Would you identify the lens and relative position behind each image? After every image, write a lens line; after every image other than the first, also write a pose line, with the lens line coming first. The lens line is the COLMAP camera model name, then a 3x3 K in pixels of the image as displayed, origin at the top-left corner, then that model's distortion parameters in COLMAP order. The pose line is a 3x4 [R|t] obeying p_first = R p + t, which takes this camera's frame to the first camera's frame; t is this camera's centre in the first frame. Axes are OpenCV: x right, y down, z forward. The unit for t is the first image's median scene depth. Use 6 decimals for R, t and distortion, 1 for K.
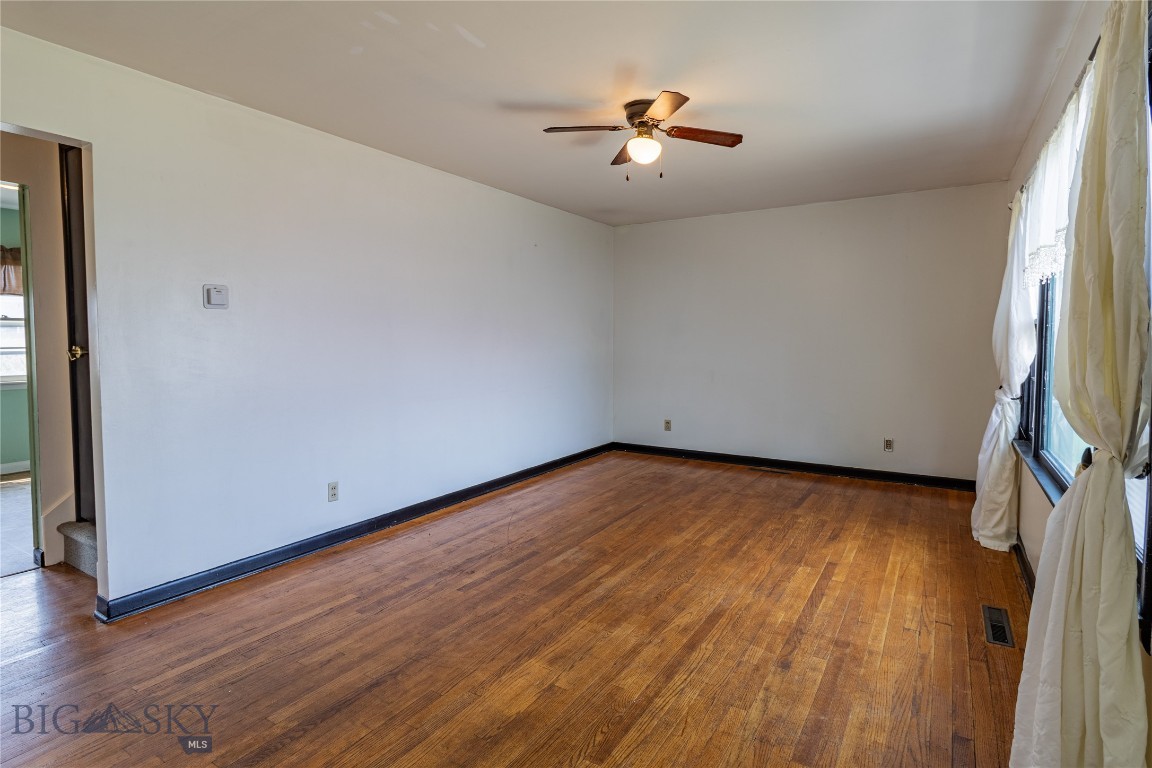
lens RADIAL K [[580.9, 0, 575.9], [0, 580.9, 361.1], [0, 0, 1]] dist [-0.000955, -0.000164]
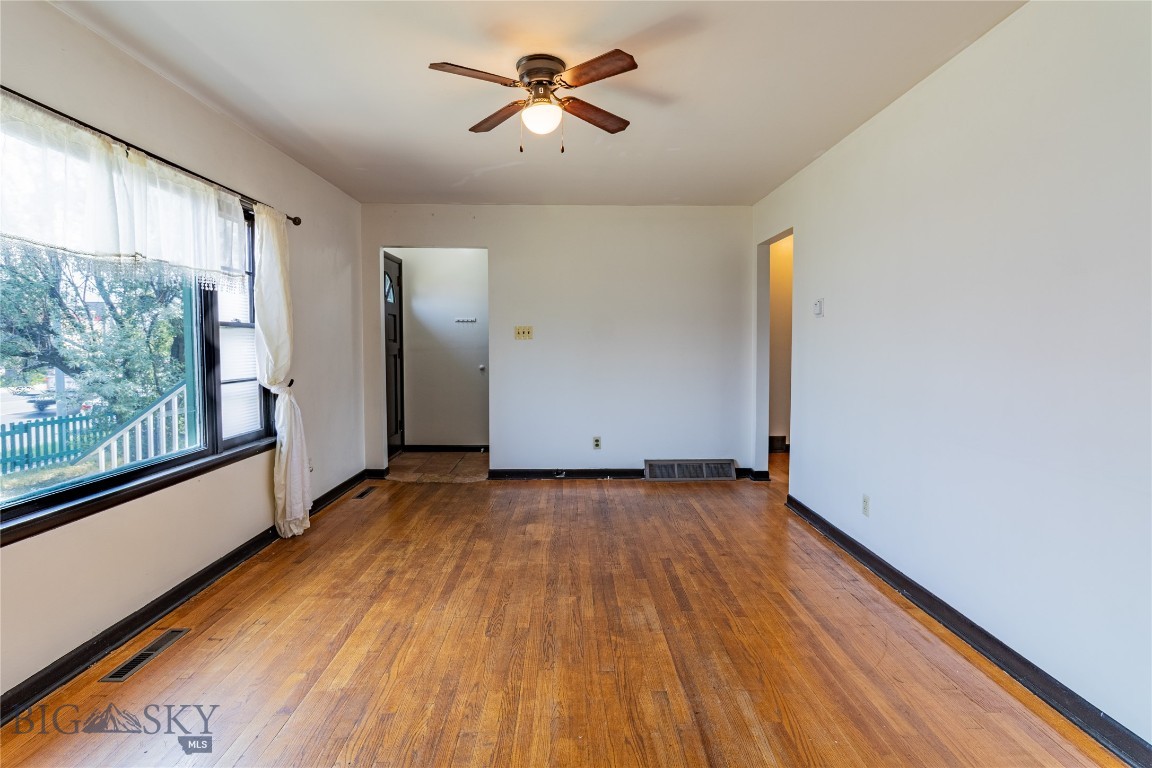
lens RADIAL K [[580.9, 0, 575.9], [0, 580.9, 361.1], [0, 0, 1]] dist [-0.000955, -0.000164]
pose [[-0.836912, 0.021894, -0.546899, 0.500590], [-0.019634, 0.997356, 0.069974, -0.063053], [0.546985, 0.069300, -0.834269, 1.609879]]
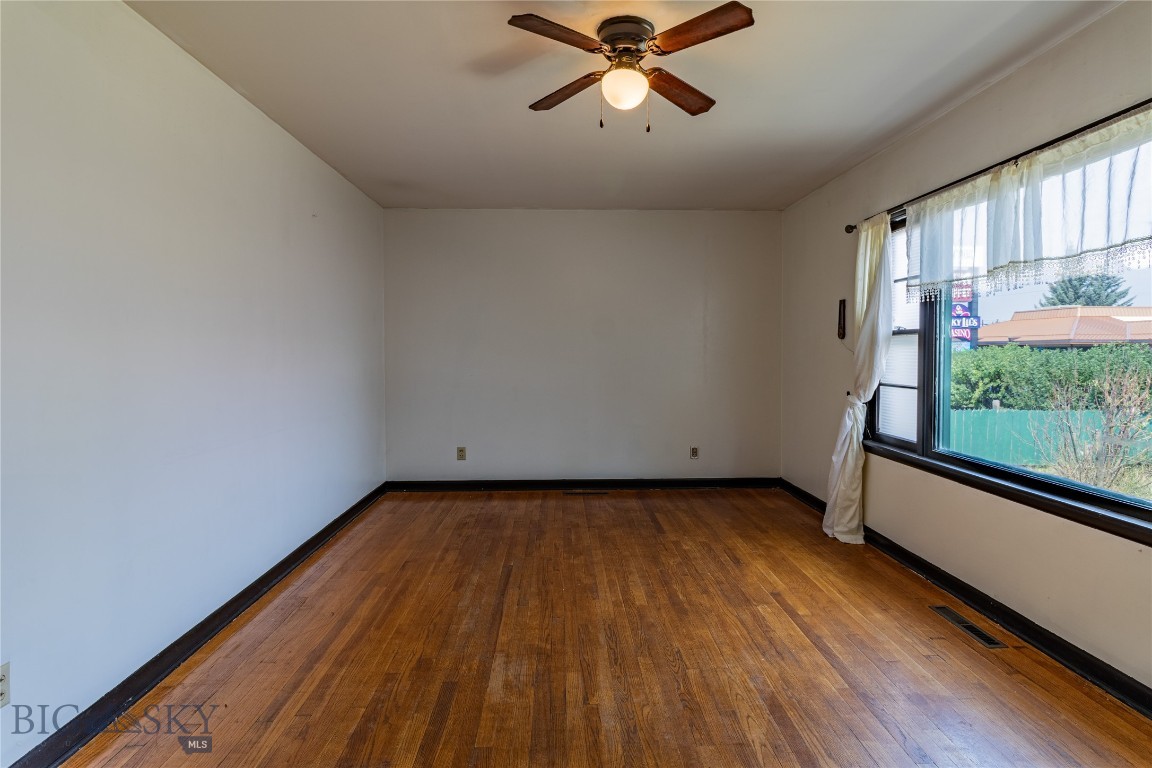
lens RADIAL K [[580.9, 0, 575.9], [0, 580.9, 361.1], [0, 0, 1]] dist [-0.000955, -0.000164]
pose [[0.827960, -0.011298, 0.560674, -0.318088], [0.023289, 0.999627, -0.014248, -0.011239], [-0.560304, 0.024854, 0.827914, 0.402014]]
